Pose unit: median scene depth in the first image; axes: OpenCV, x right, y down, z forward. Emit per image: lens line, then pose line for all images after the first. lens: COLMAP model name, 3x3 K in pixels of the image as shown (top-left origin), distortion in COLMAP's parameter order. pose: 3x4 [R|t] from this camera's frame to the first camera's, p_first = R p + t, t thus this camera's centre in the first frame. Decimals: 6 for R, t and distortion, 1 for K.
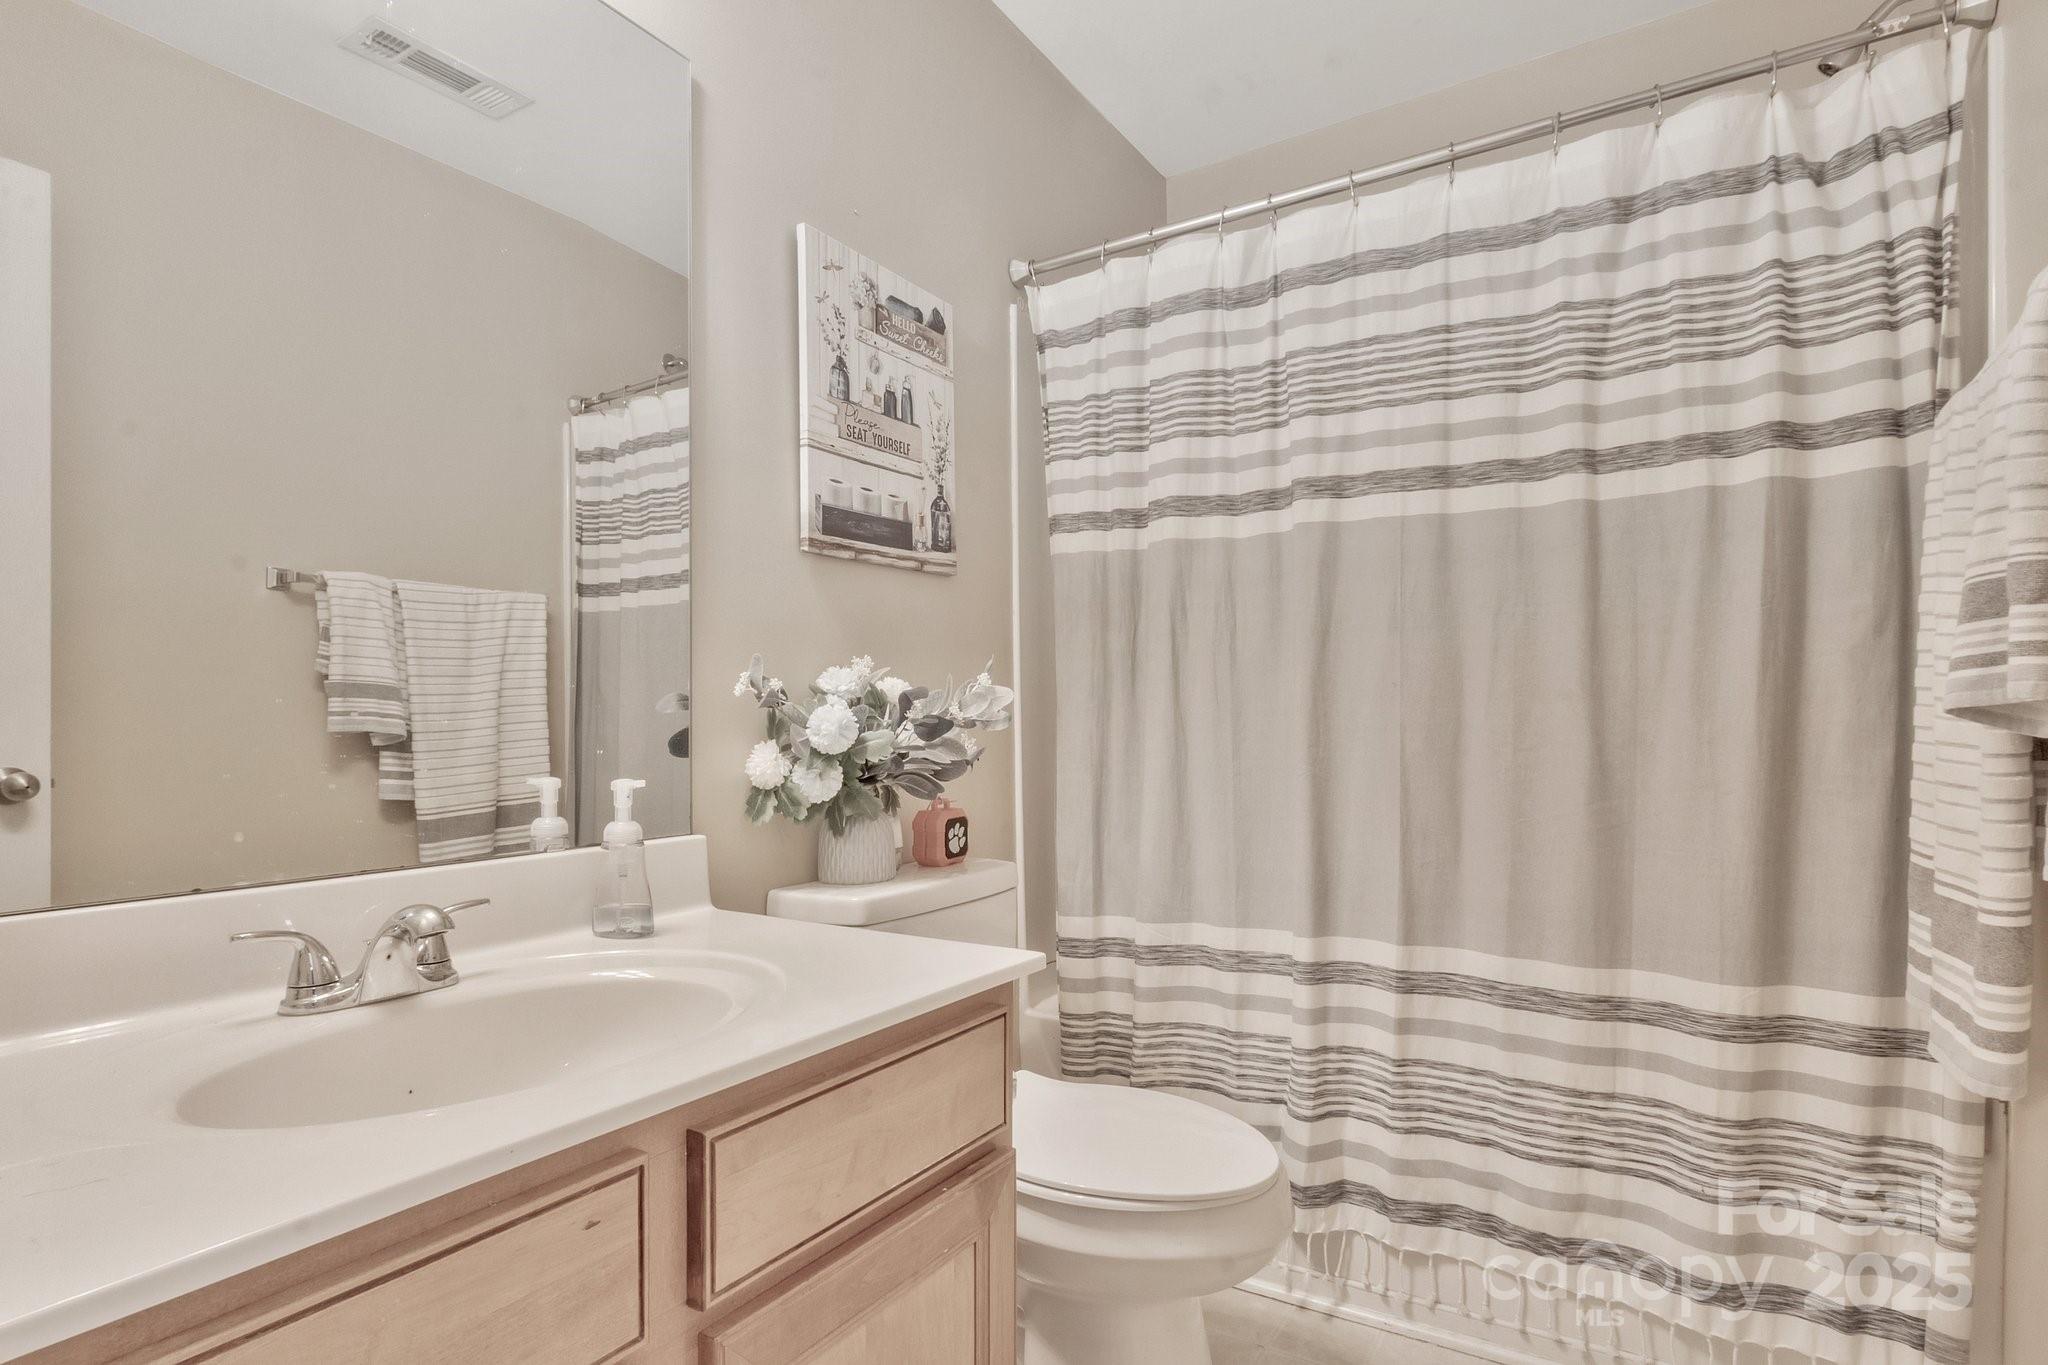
lens RADIAL K [[1029.8, 0, 1032.0], [0, 1029.8, 718.0], [0, 0, 1]] dist [0.010874, 0.000392]
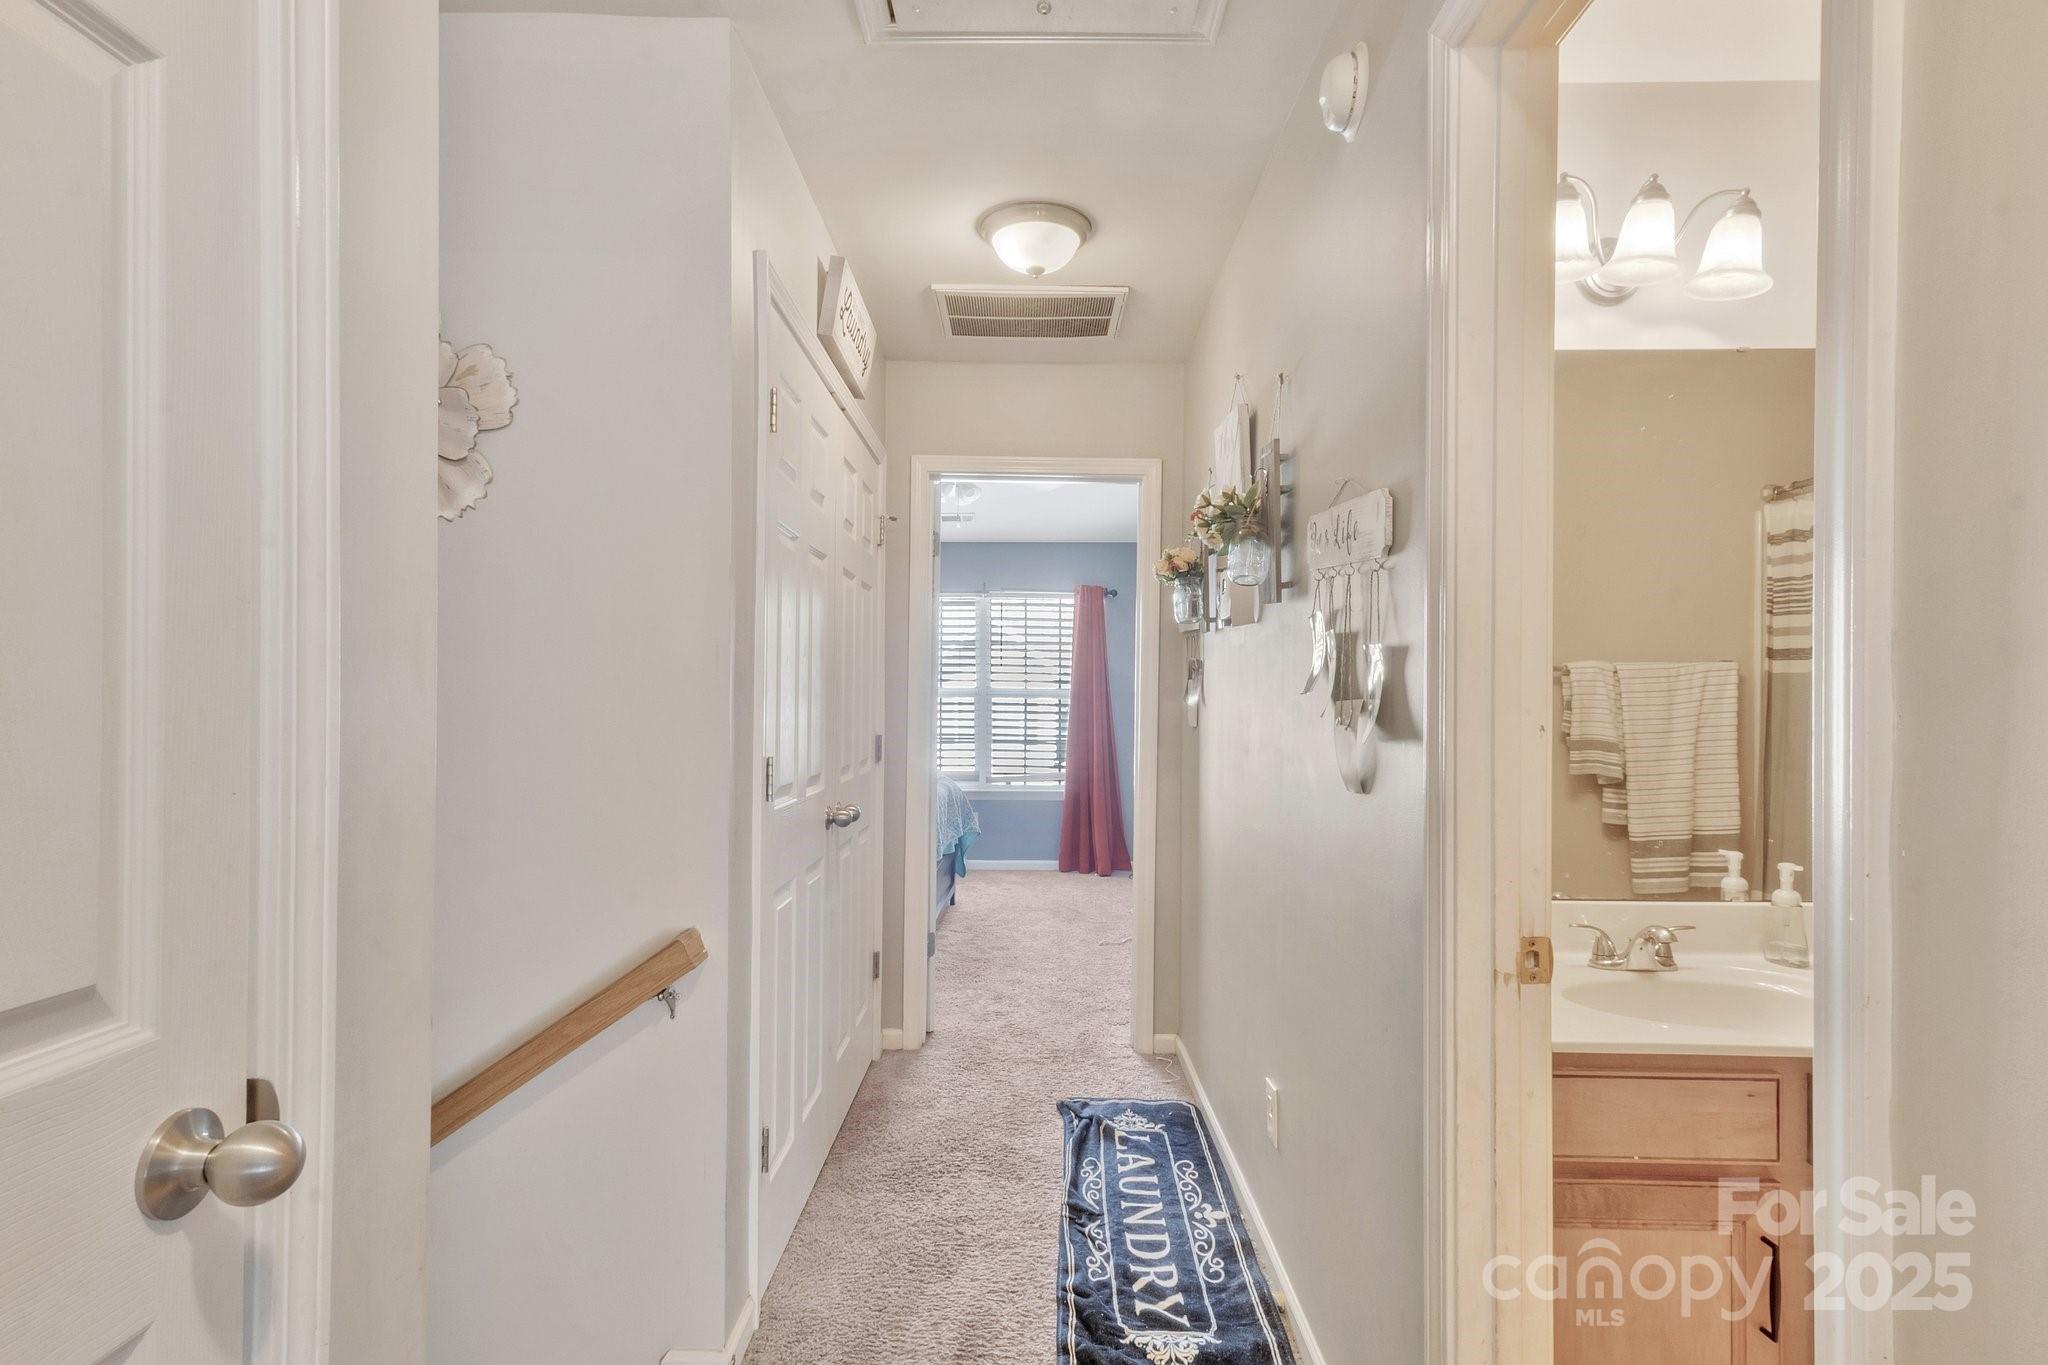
lens RADIAL K [[1029.8, 0, 1032.0], [0, 1029.8, 718.0], [0, 0, 1]] dist [0.010874, 0.000392]
pose [[0.505514, 0.015013, -0.862688, 0.170279], [0.001370, 0.999833, 0.018202, -0.087028], [0.862817, -0.010384, 0.505409, -0.350483]]
